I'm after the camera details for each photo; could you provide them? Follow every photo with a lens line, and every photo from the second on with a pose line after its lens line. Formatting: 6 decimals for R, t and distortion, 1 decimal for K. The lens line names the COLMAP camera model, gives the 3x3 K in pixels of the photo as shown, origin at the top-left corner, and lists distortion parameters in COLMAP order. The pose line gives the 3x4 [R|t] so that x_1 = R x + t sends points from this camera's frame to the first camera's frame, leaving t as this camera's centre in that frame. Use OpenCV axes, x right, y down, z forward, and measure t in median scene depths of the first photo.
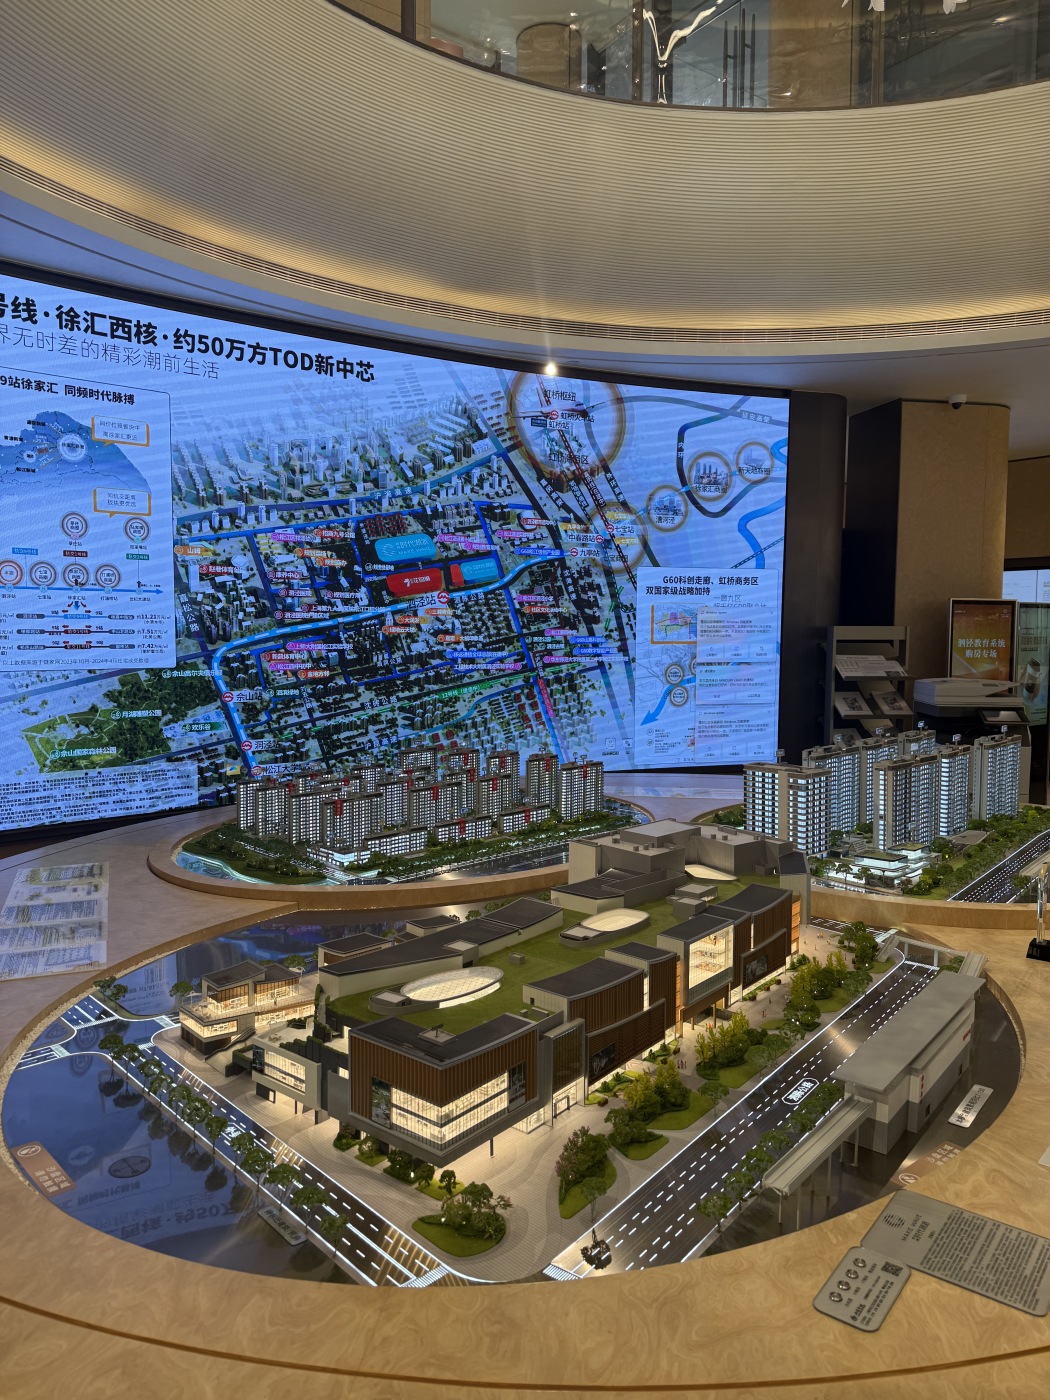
lens RADIAL K [[976.3, 0, 526.5], [0, 976.3, 703.8], [0, 0, 1]] dist [0.087151, -0.081453]
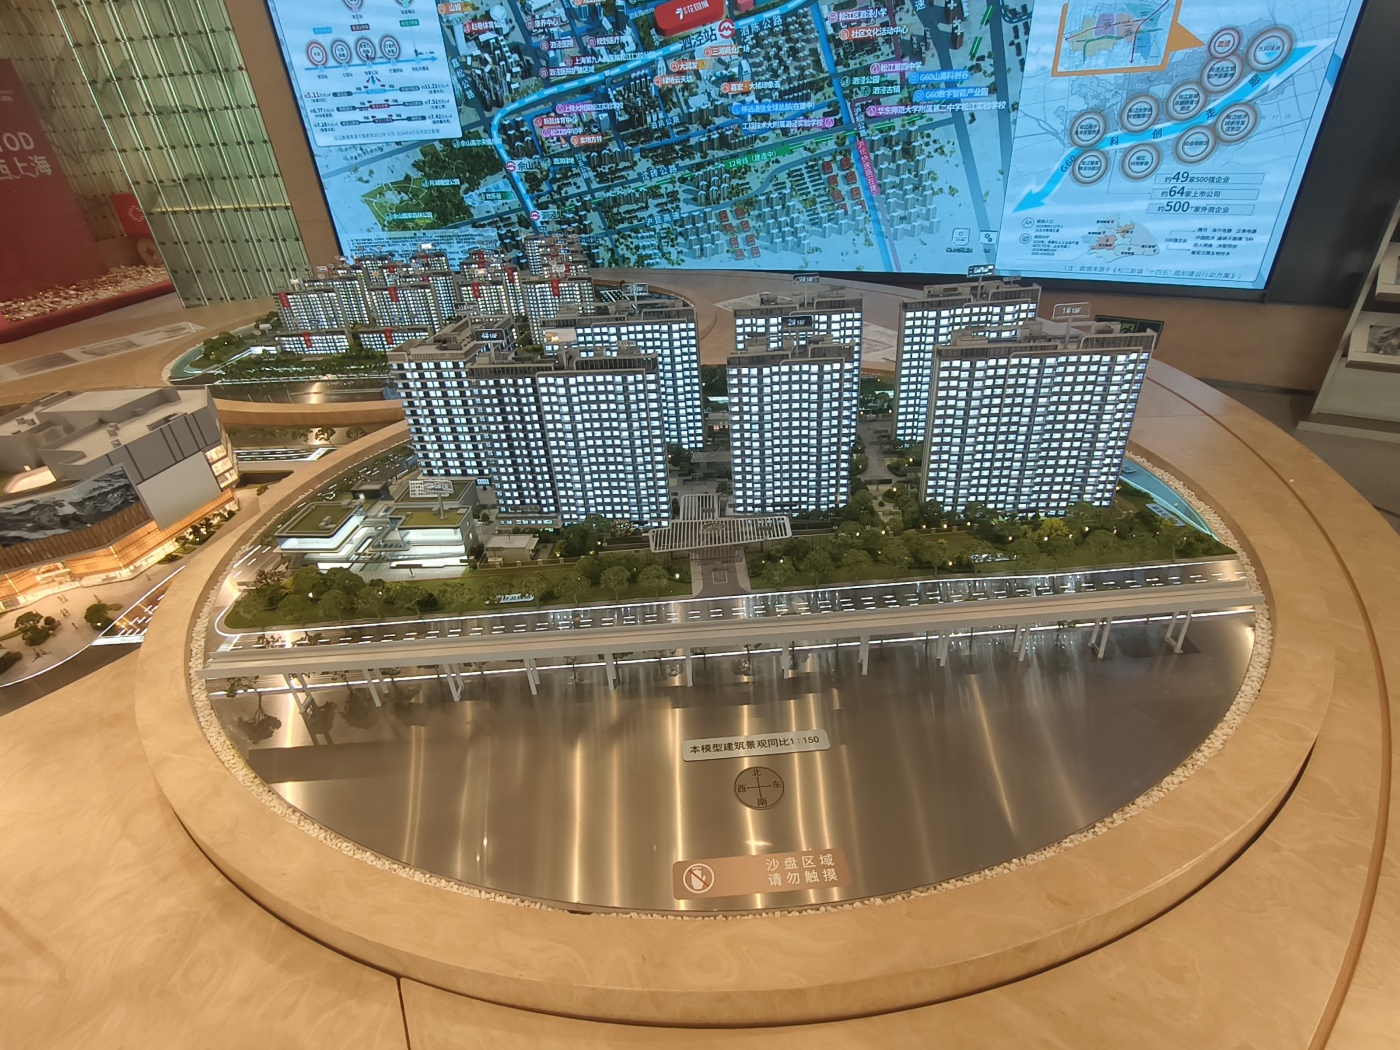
lens RADIAL K [[711.7, 0, 699.2], [0, 711.7, 528.0], [0, 0, 1]] dist [-0.006790, -0.000621]
pose [[0.663139, 0.354182, -0.659395, 0.432323], [0.002790, 0.879784, 0.475366, -0.024217], [0.748491, -0.317074, 0.582431, 0.505691]]
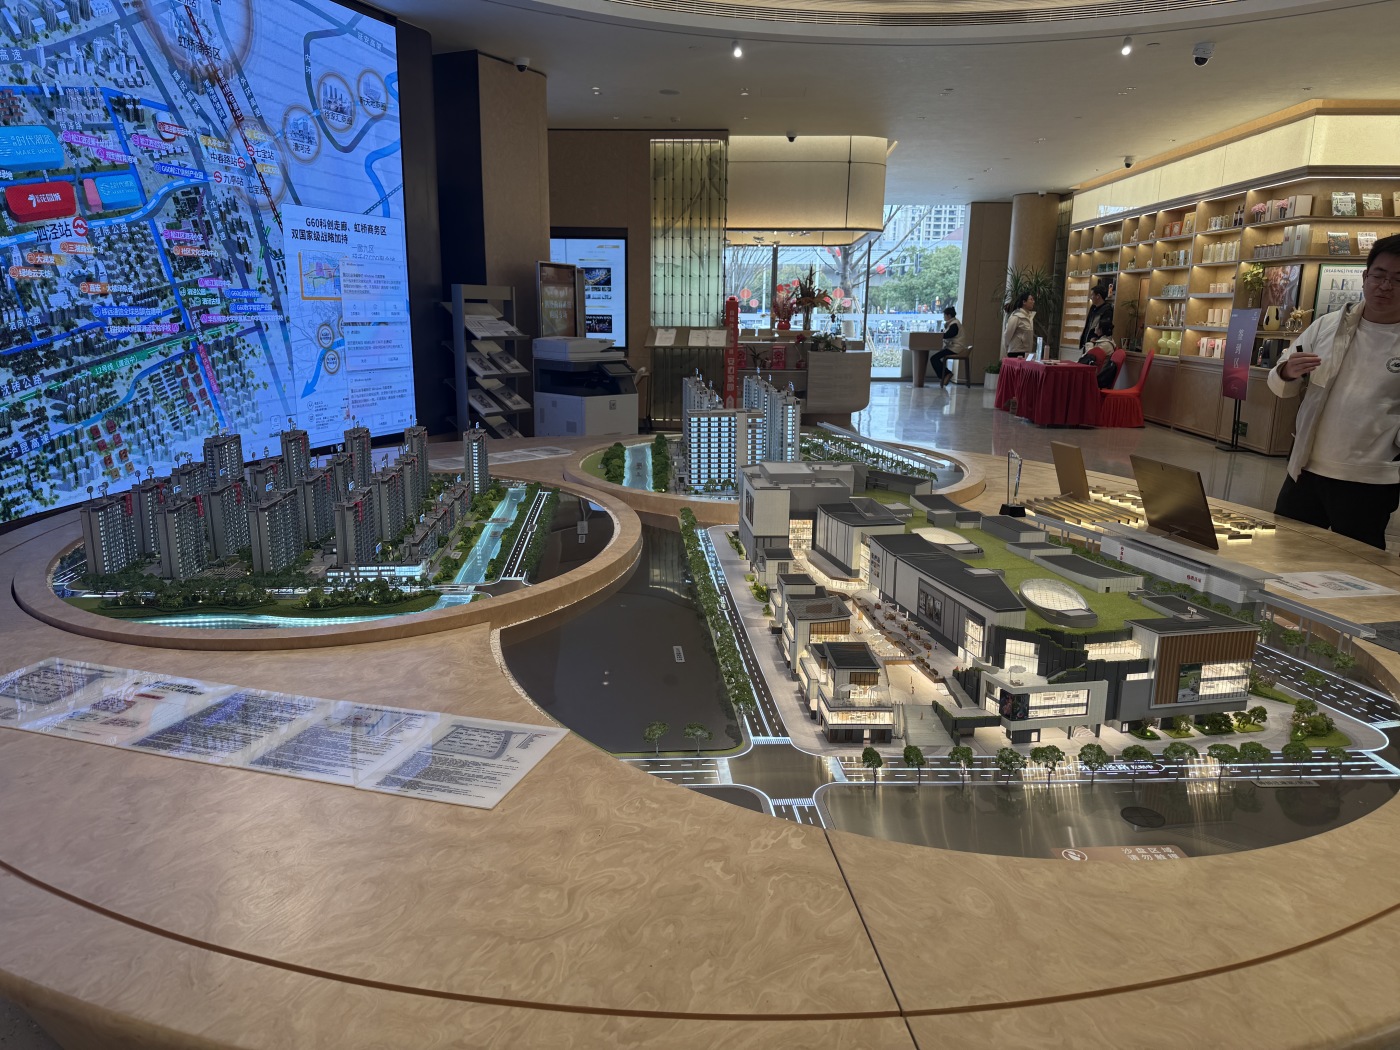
lens RADIAL K [[976.3, 0, 699.3], [0, 976.3, 506.9], [0, 0, 1]] dist [0.087151, -0.081453]
pose [[0.623533, -0.157114, 0.765847, -0.380385], [0.054008, 0.985915, 0.158289, -0.002225], [-0.779930, -0.057337, 0.623235, 0.209593]]
